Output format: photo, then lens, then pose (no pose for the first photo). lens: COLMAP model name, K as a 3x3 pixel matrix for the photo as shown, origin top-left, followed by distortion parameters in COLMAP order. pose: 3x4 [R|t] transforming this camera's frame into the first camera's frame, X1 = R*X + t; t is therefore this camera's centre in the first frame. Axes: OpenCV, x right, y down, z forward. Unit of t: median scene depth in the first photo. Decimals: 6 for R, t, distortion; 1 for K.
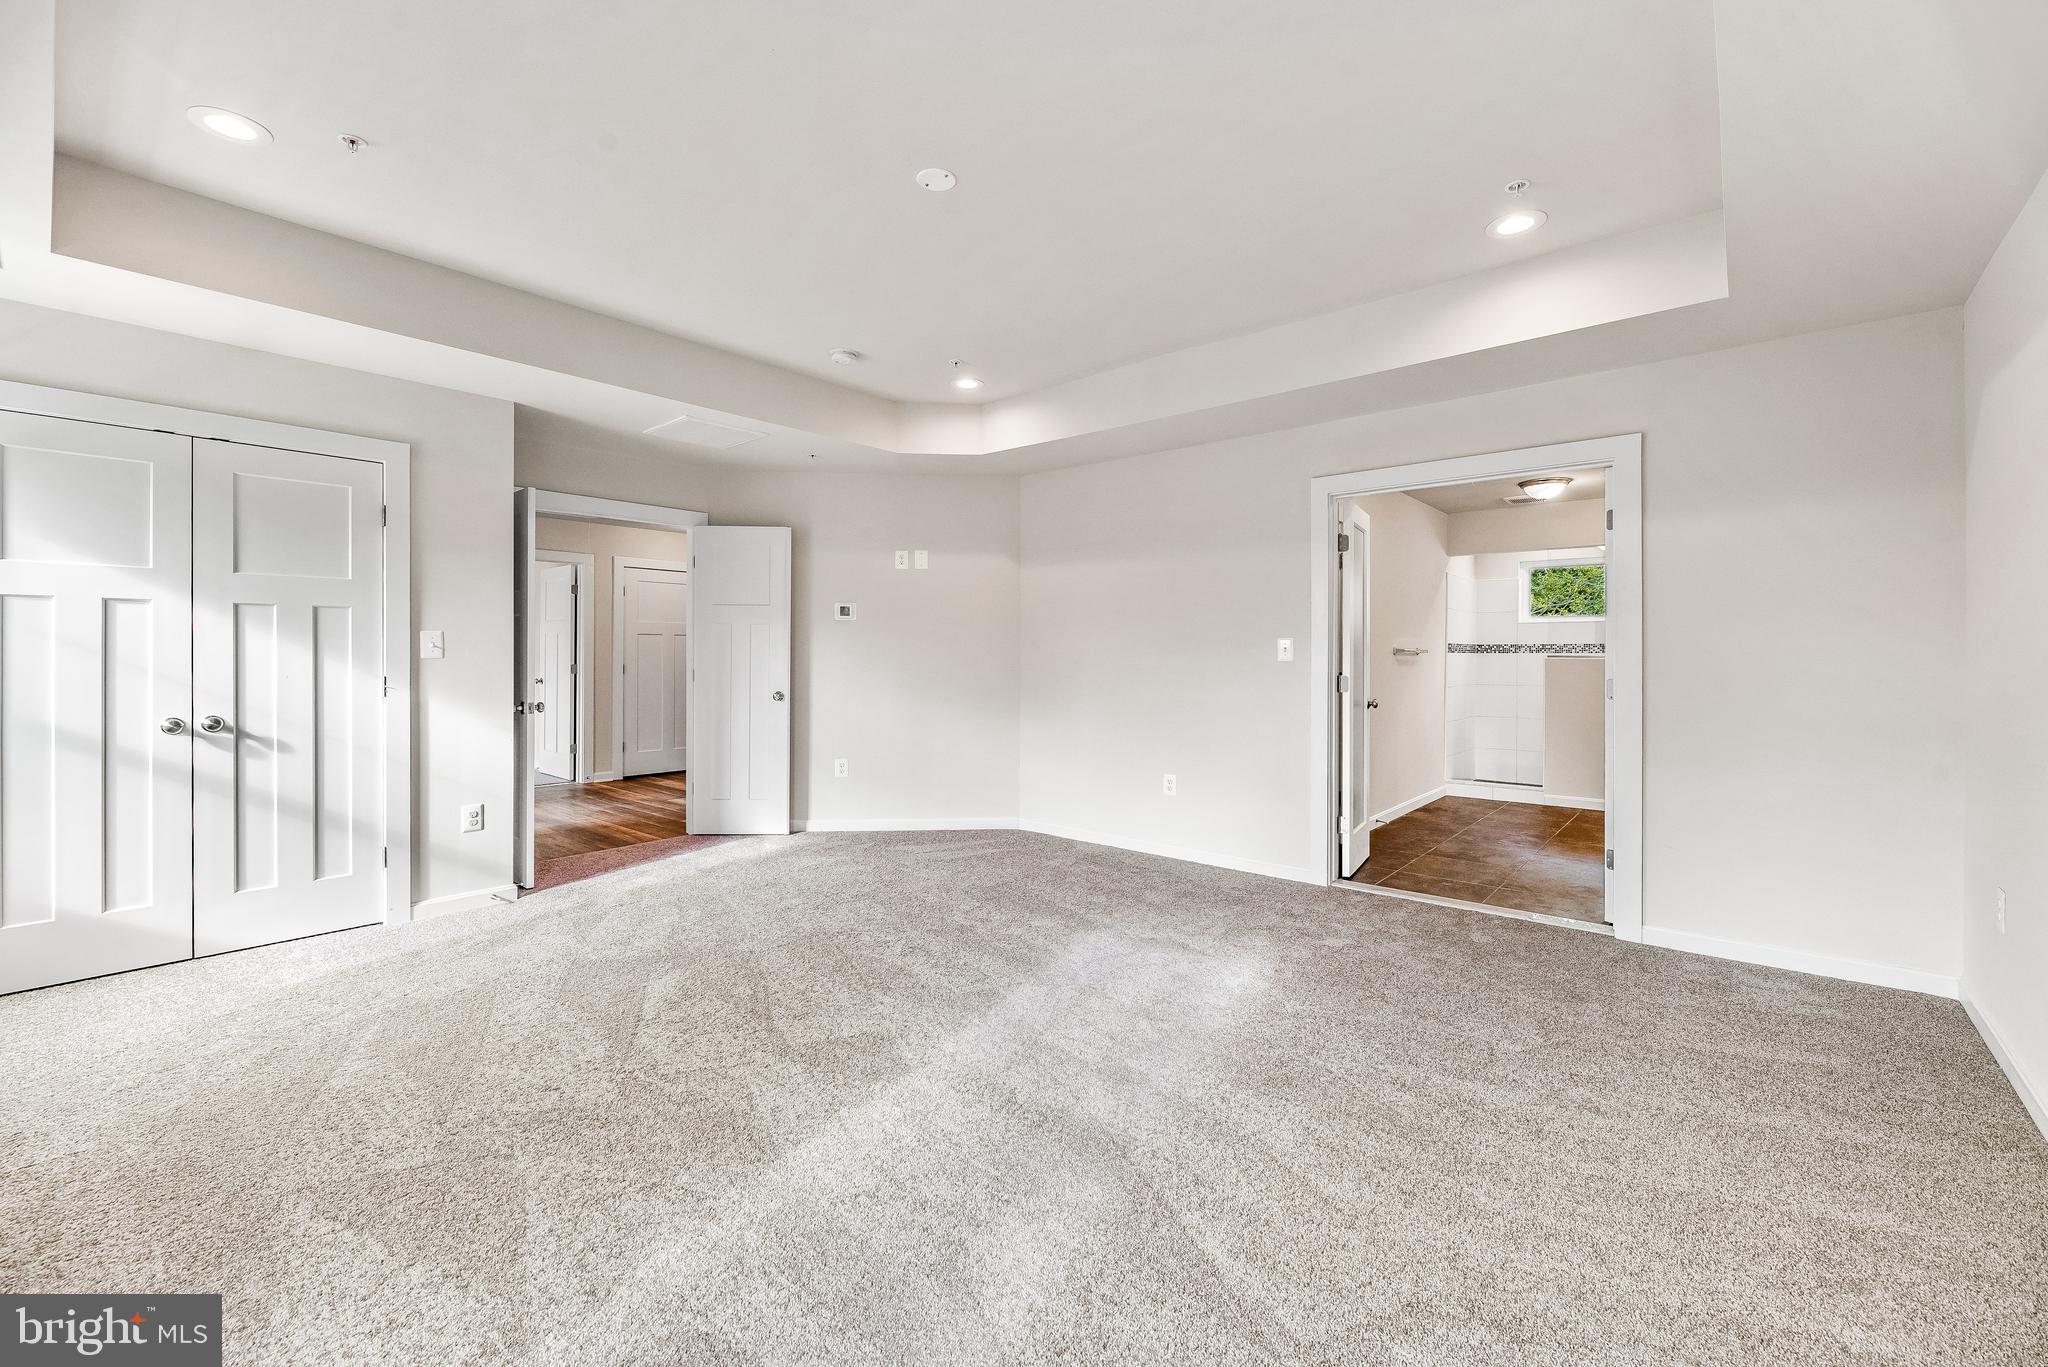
lens RADIAL K [[837.6, 0, 1021.7], [0, 837.6, 668.6], [0, 0, 1]] dist [-0.000373, -0.000063]
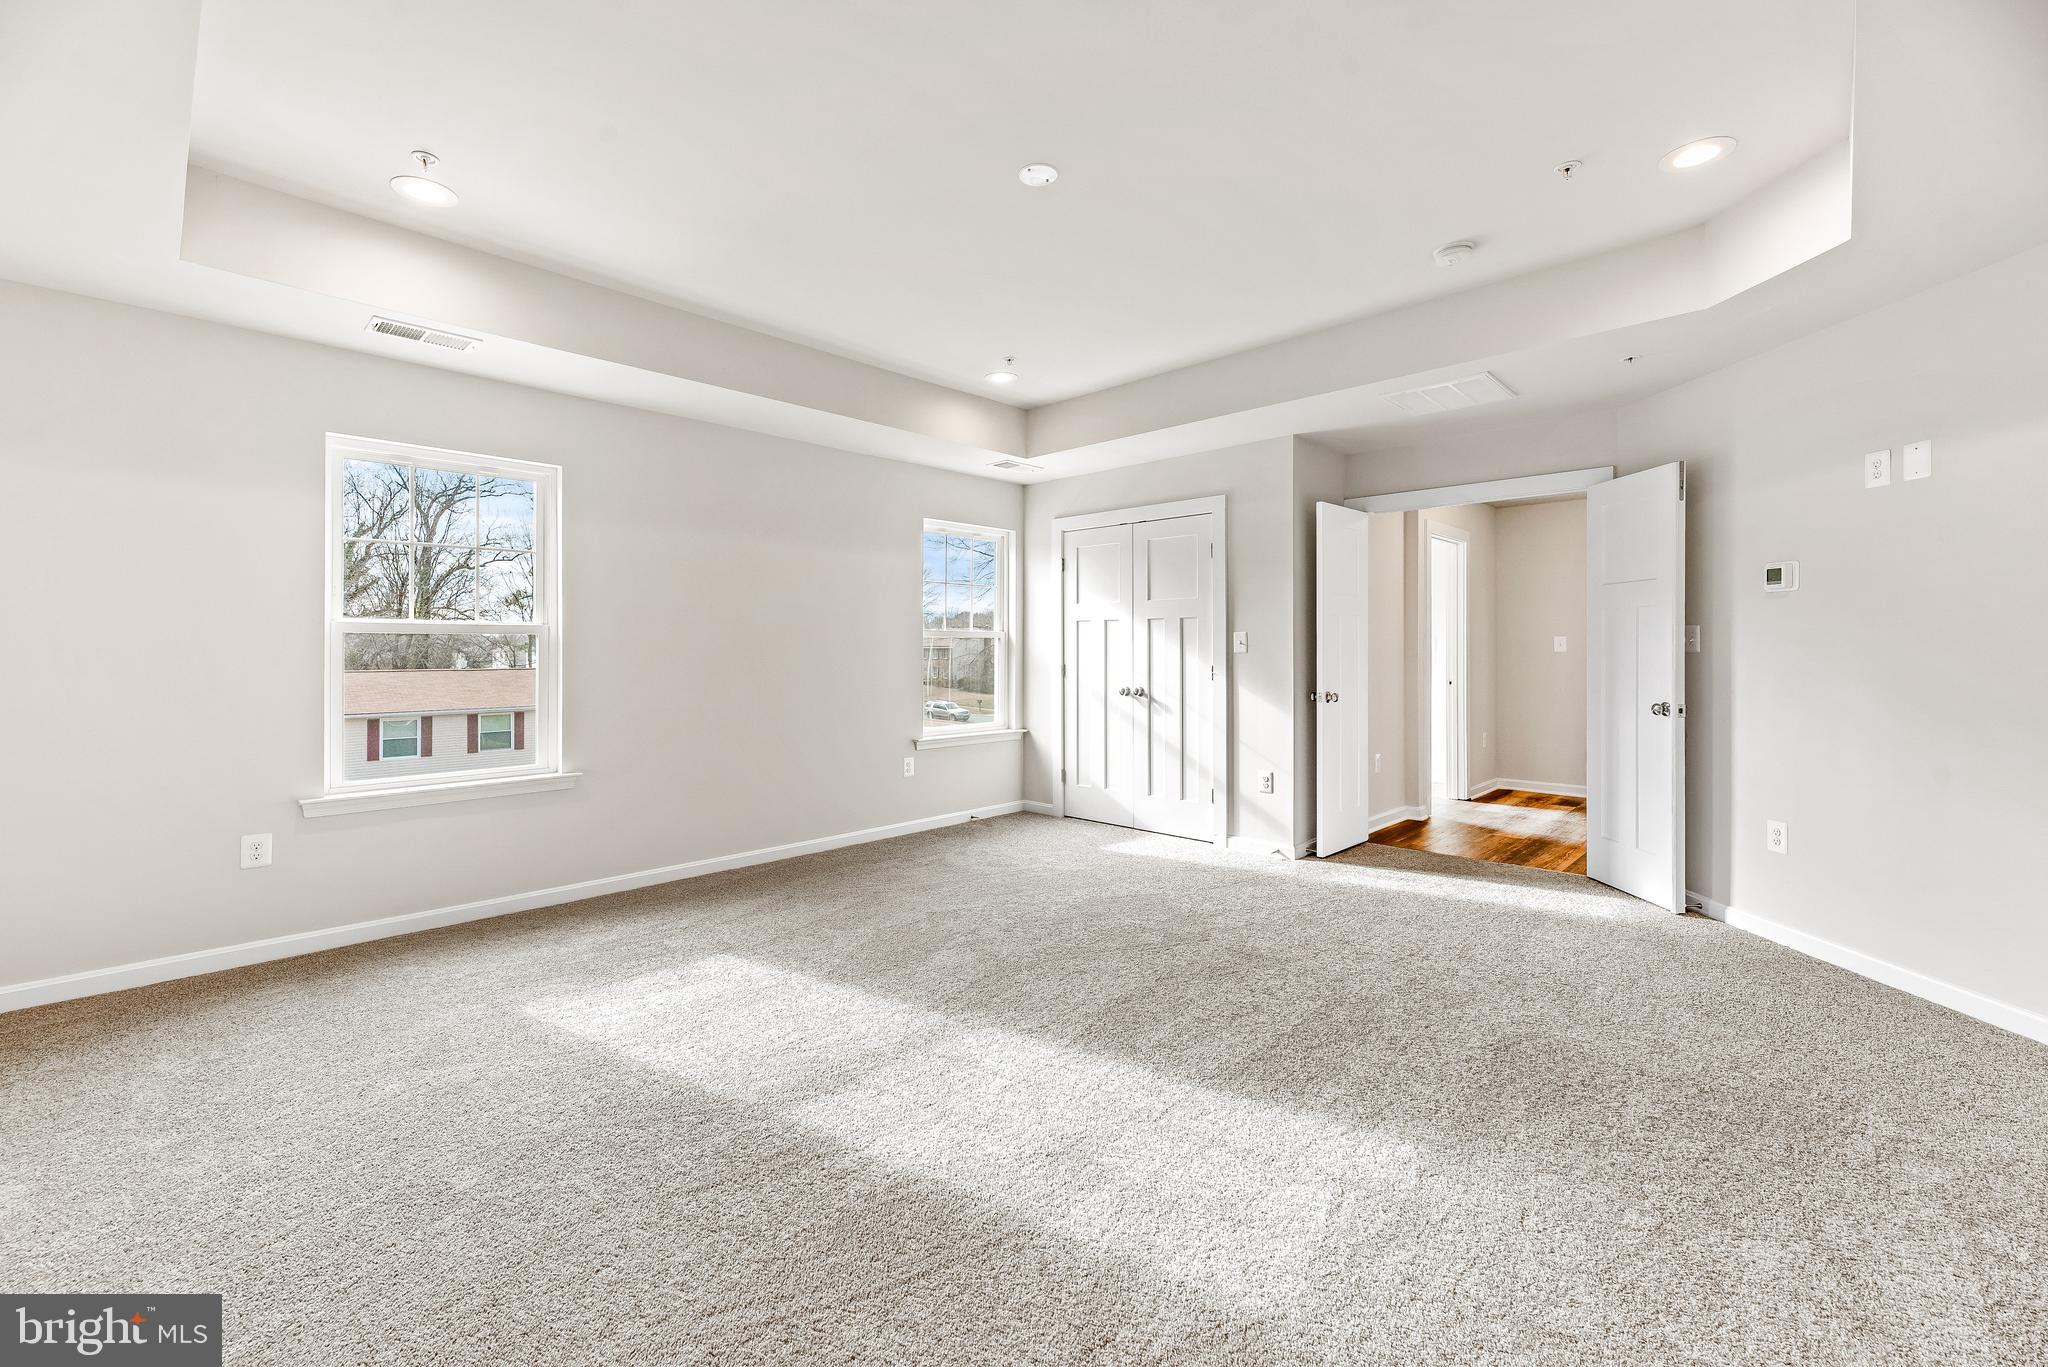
lens RADIAL K [[851.5, 0, 1019.6], [0, 851.5, 650.1], [0, 0, 1]] dist [0.000019, -0.000018]
pose [[-0.054678, -0.002455, -0.998501, 0.649268], [-0.014901, 0.999888, -0.001642, -0.009029], [0.998393, 0.014789, -0.054708, 0.735429]]
